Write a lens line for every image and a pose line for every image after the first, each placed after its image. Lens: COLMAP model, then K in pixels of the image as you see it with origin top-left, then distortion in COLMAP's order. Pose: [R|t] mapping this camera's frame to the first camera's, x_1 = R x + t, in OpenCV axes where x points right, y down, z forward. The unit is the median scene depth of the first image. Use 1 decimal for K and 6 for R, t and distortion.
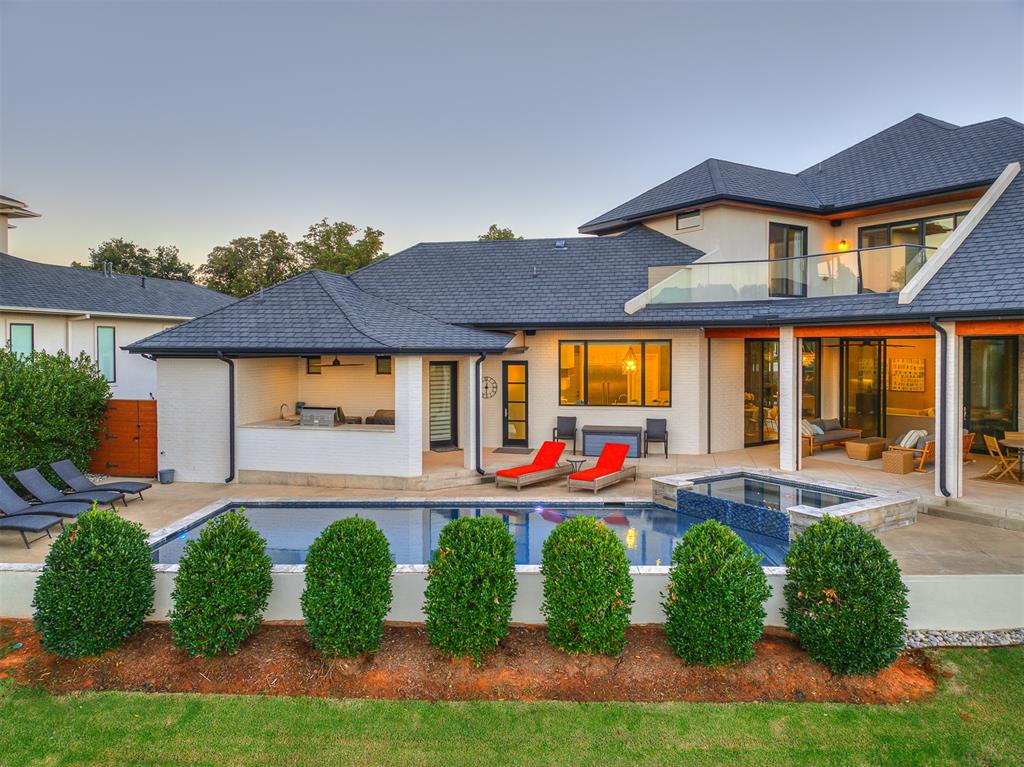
lens RADIAL K [[677.6, 0, 489.7], [0, 677.6, 377.5], [0, 0, 1]] dist [0.046273, -0.057411]
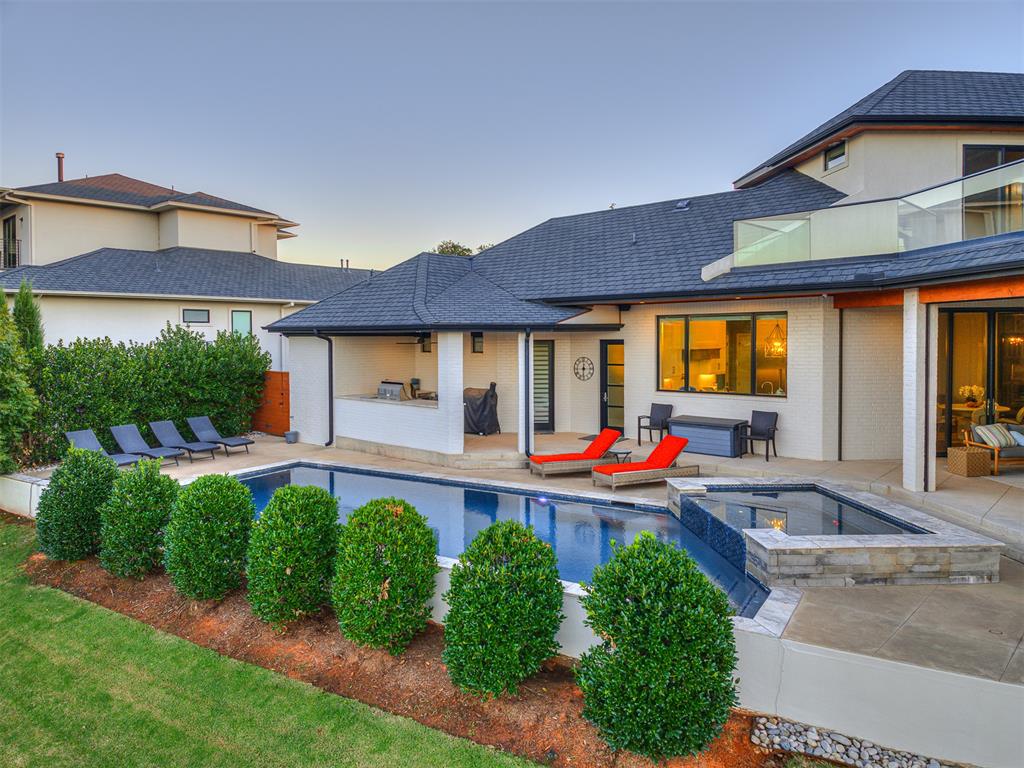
lens RADIAL K [[677.6, 0, 489.7], [0, 677.6, 378.0], [0, 0, 1]] dist [0.046273, -0.057411]
pose [[0.866172, 0.027320, -0.498999, 0.390909], [-0.019416, 0.999590, 0.021025, 0.011652], [0.499369, -0.008523, 0.866348, 0.153337]]
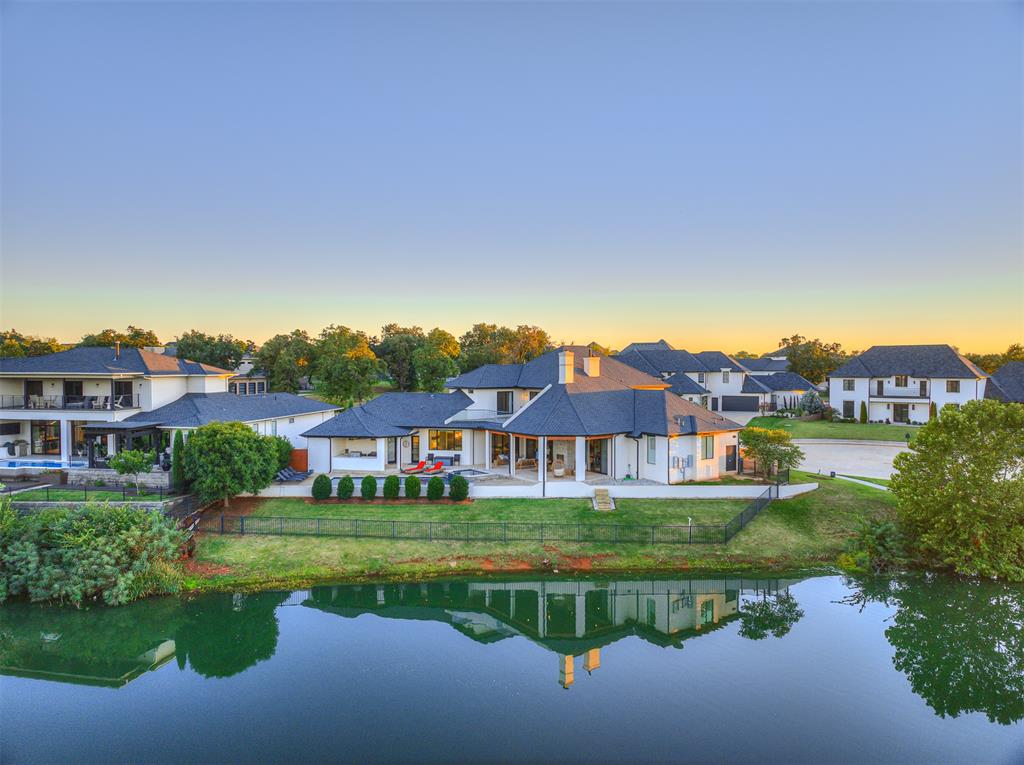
lens RADIAL K [[677.6, 0, 489.7], [0, 677.6, 376.5], [0, 0, 1]] dist [0.046273, -0.057411]
pose [[0.999467, 0.001941, 0.032575, 0.316173], [-0.000920, 0.999509, -0.031311, -0.226194], [-0.032620, 0.031265, 0.998979, -2.445406]]
